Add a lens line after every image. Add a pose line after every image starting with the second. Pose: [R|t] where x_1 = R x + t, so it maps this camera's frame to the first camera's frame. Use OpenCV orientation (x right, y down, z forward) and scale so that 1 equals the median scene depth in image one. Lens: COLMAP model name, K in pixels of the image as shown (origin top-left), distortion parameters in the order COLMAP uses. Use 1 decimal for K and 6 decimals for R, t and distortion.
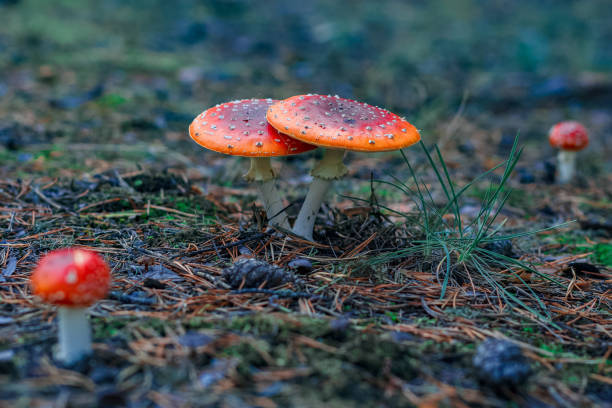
lens RADIAL K [[1476.8, 0, 306.0], [0, 1476.8, 204.0], [0, 0, 1]] dist [-0.042402, -0.466174]
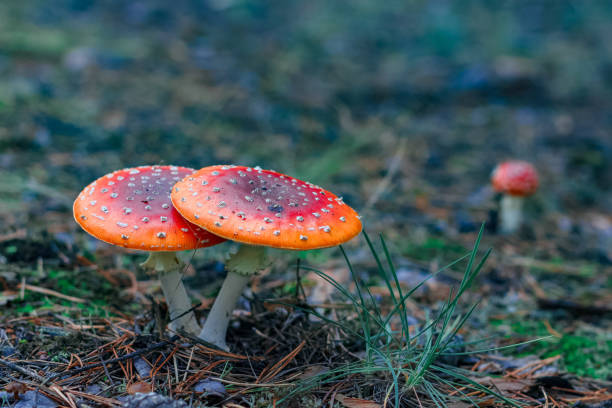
lens RADIAL K [[1476.8, 0, 306.0], [0, 1476.8, 204.0], [0, 0, 1]] dist [-0.042402, -0.466174]
pose [[0.997026, 0.016463, 0.075287, -0.013640], [-0.019617, 0.998952, 0.041347, -0.087575], [-0.074527, -0.042701, 0.996304, 0.192444]]
